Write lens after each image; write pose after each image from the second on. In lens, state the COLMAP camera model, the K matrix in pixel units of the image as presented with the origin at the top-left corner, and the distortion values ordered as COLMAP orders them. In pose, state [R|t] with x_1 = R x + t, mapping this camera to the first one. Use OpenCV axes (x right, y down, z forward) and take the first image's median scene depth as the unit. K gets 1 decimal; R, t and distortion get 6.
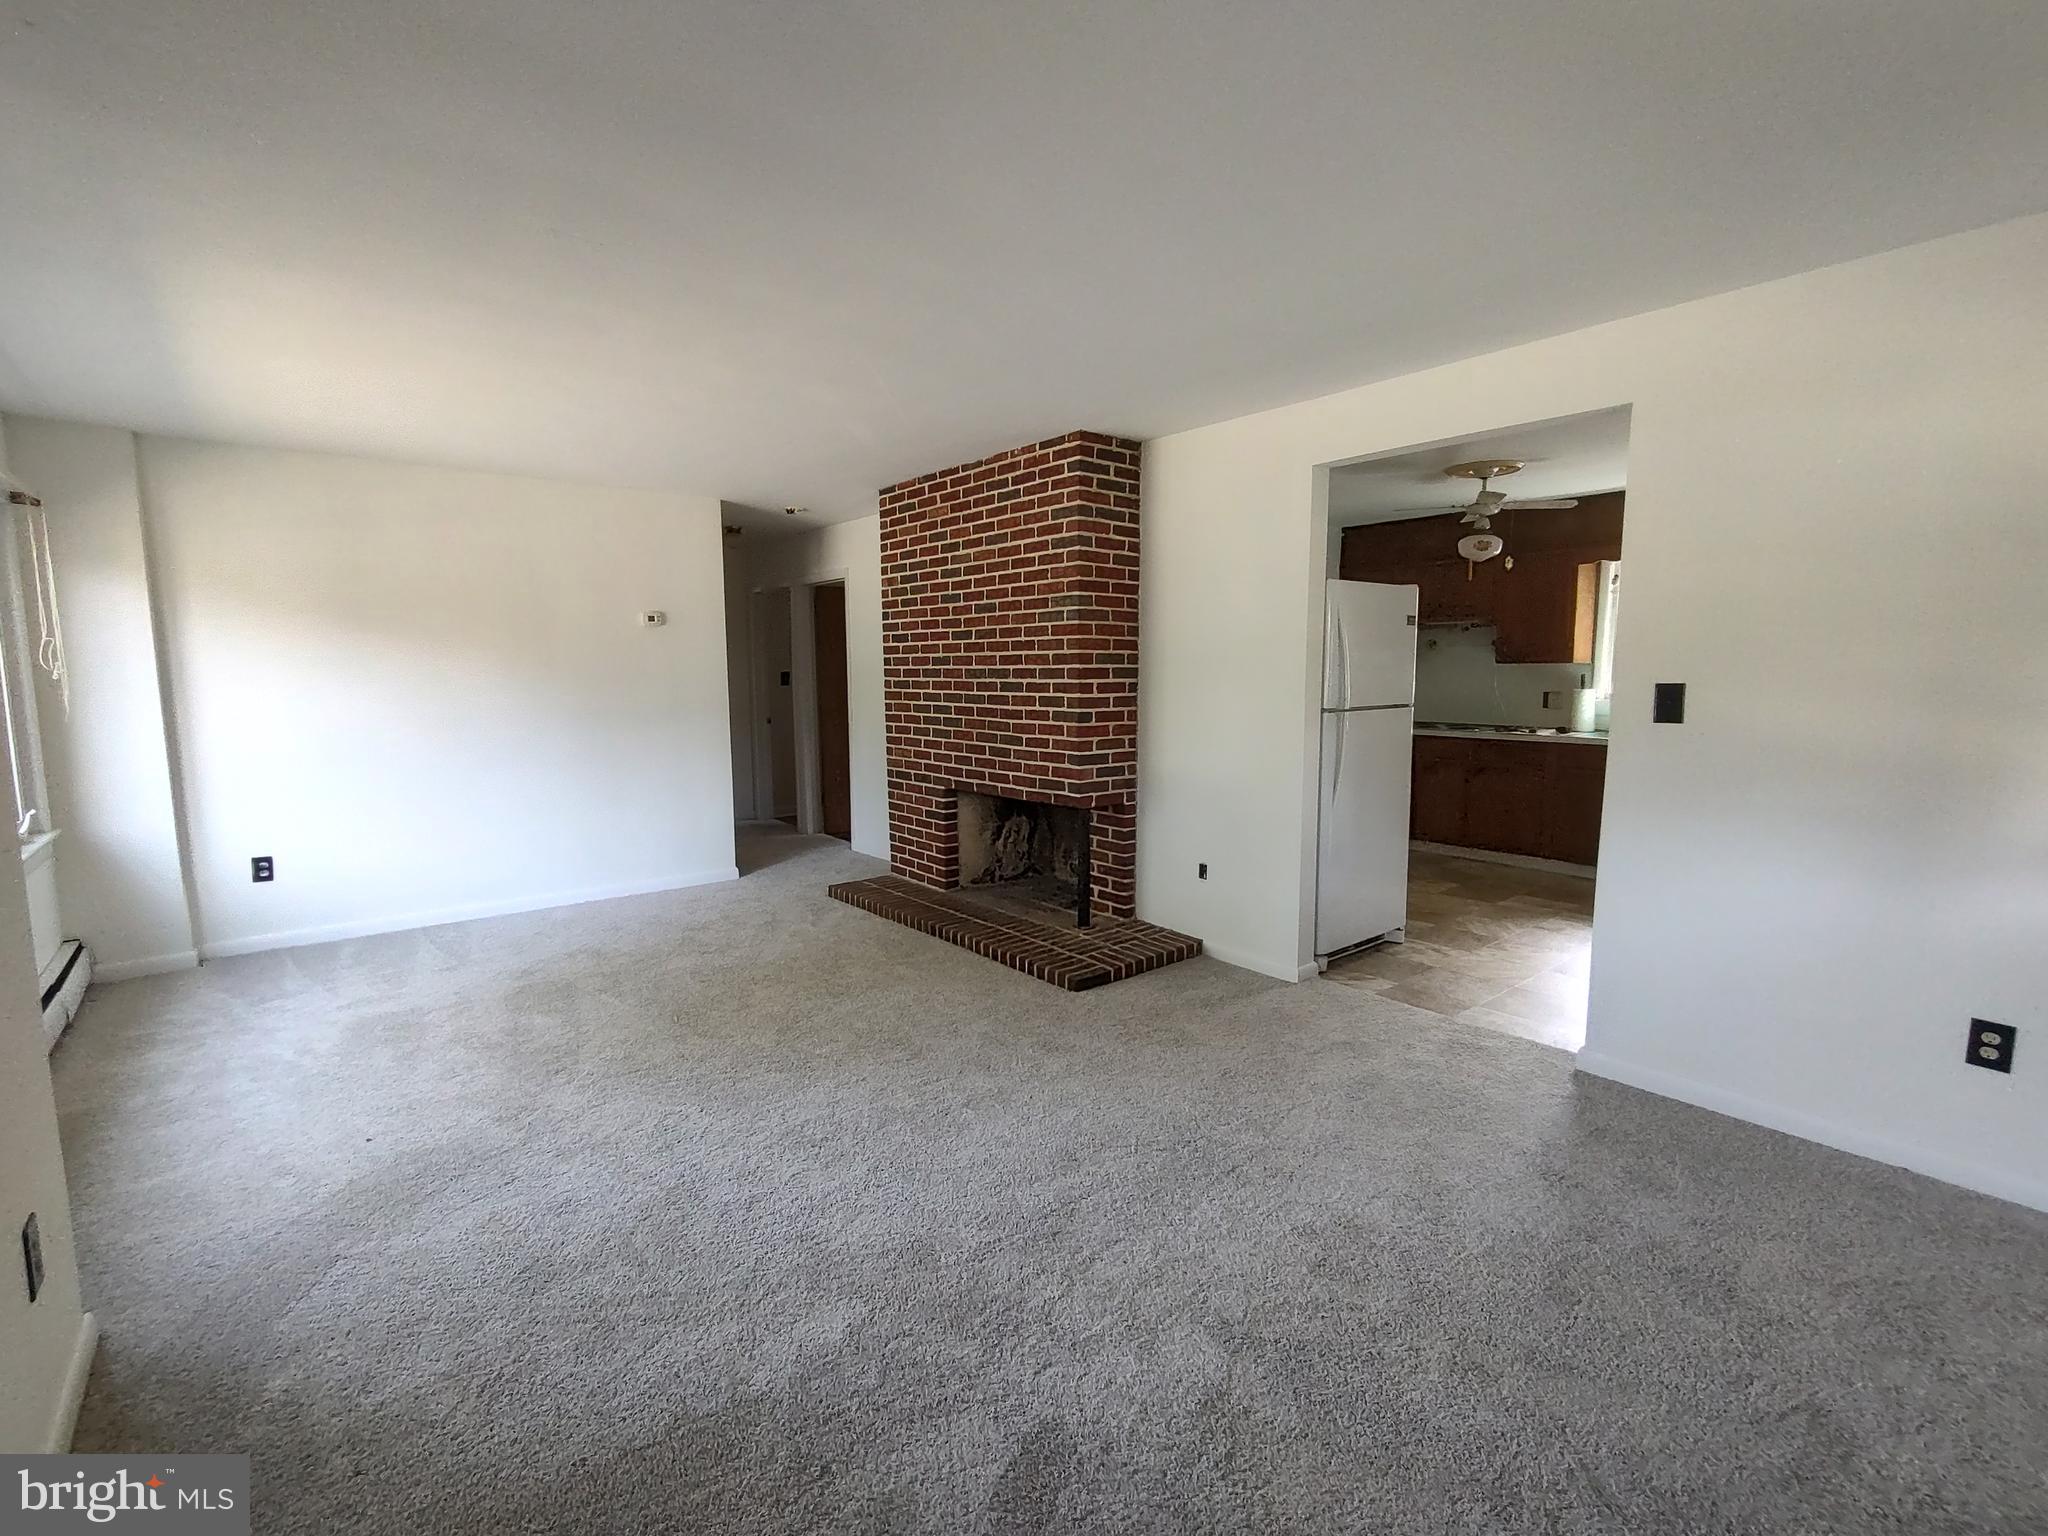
lens RADIAL K [[913.8, 0, 1027.5], [0, 913.8, 769.4], [0, 0, 1]] dist [-0.000756, 0.000237]
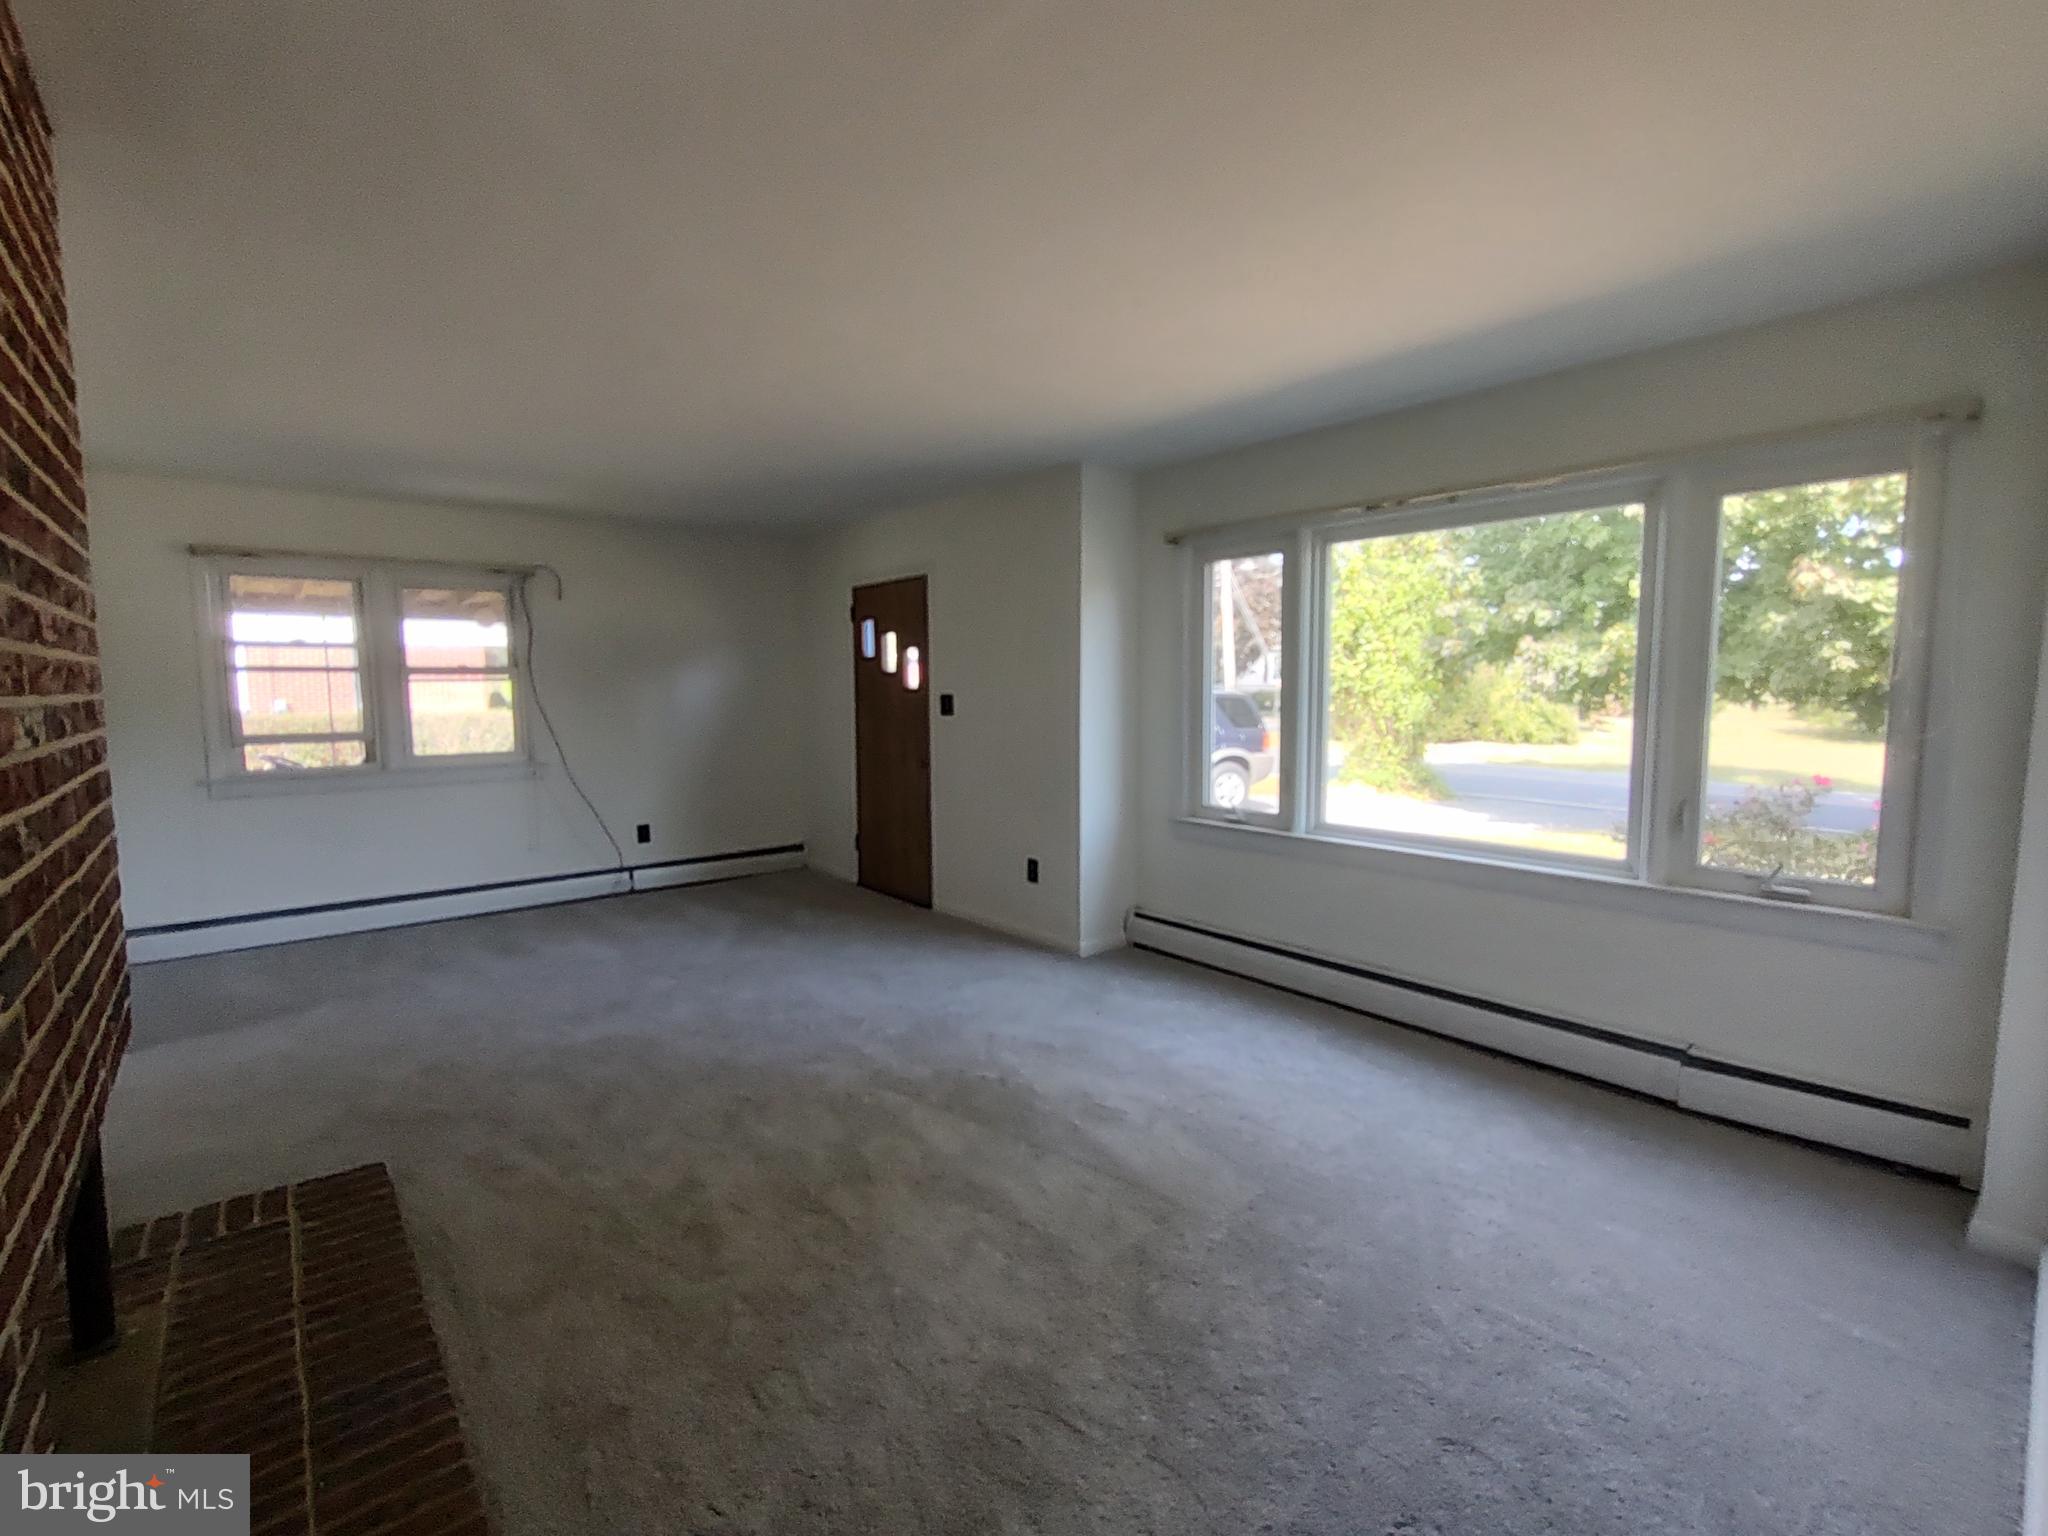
lens RADIAL K [[913.8, 0, 1027.5], [0, 913.8, 769.4], [0, 0, 1]] dist [-0.000756, 0.000237]
pose [[-0.999838, 0.011298, -0.014044, -0.320893], [0.008215, 0.979173, 0.202860, -0.141876], [0.016044, 0.202712, -0.979107, 1.249506]]
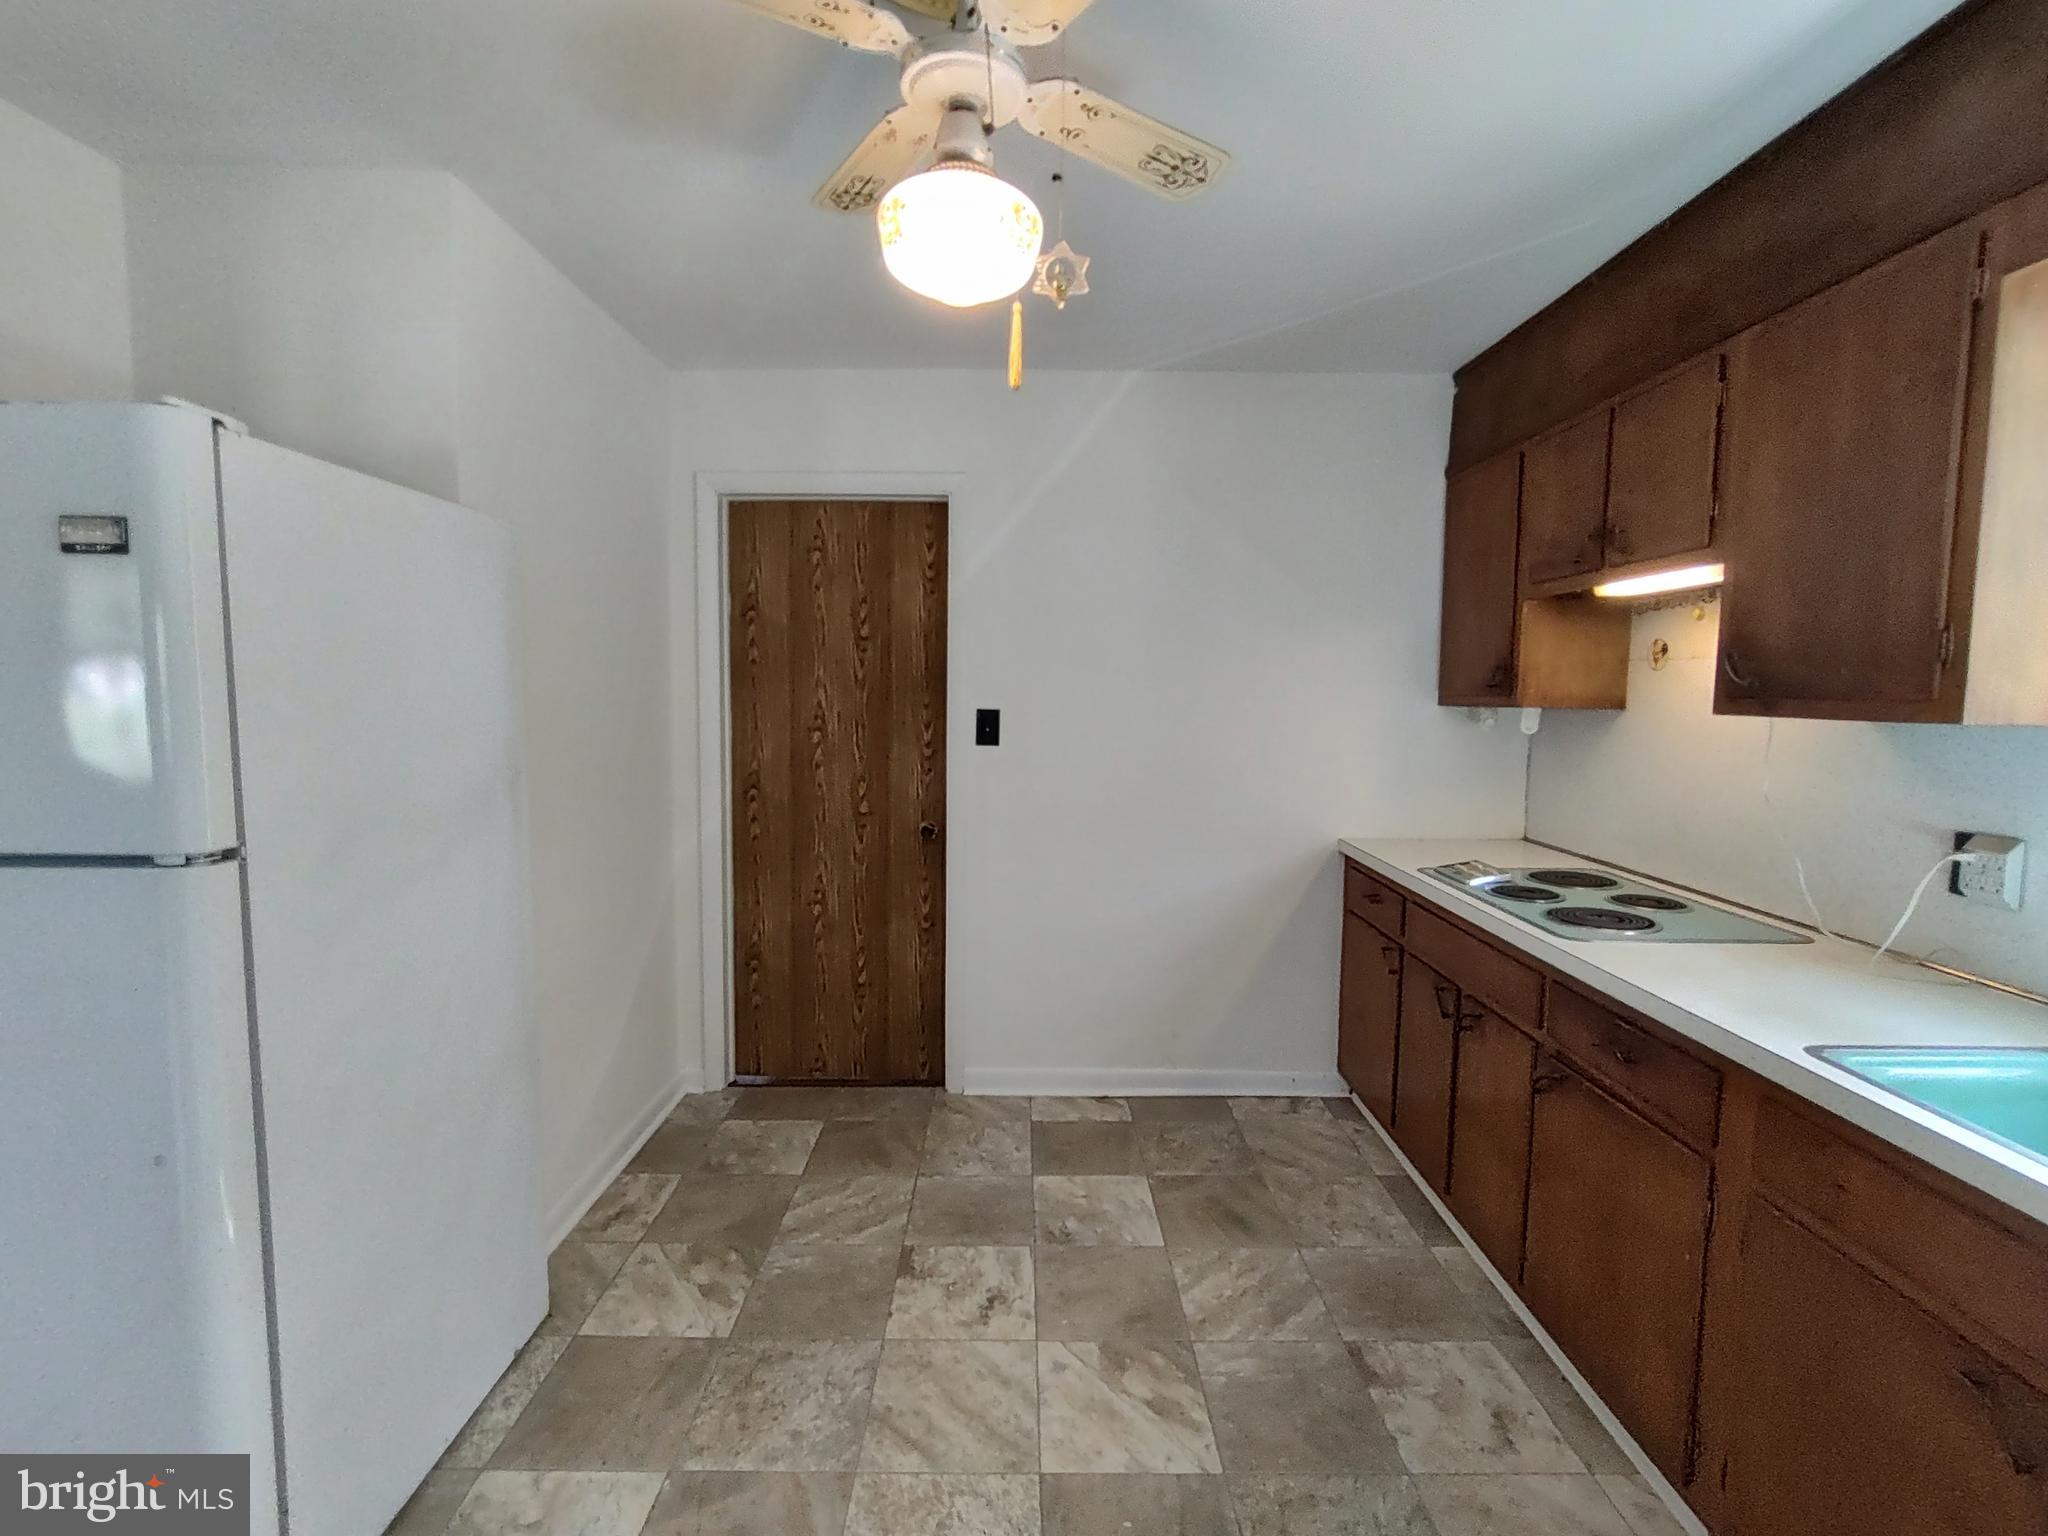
lens RADIAL K [[923.9, 0, 1024.0], [0, 923.9, 768.0], [0, 0, 1]] dist [-0.016363, 0.006296]
pose [[0.776591, 0.068758, -0.626242, 0.692010], [-0.086157, 0.996278, 0.002544, -0.106986], [0.624087, 0.051980, 0.779624, 0.846917]]
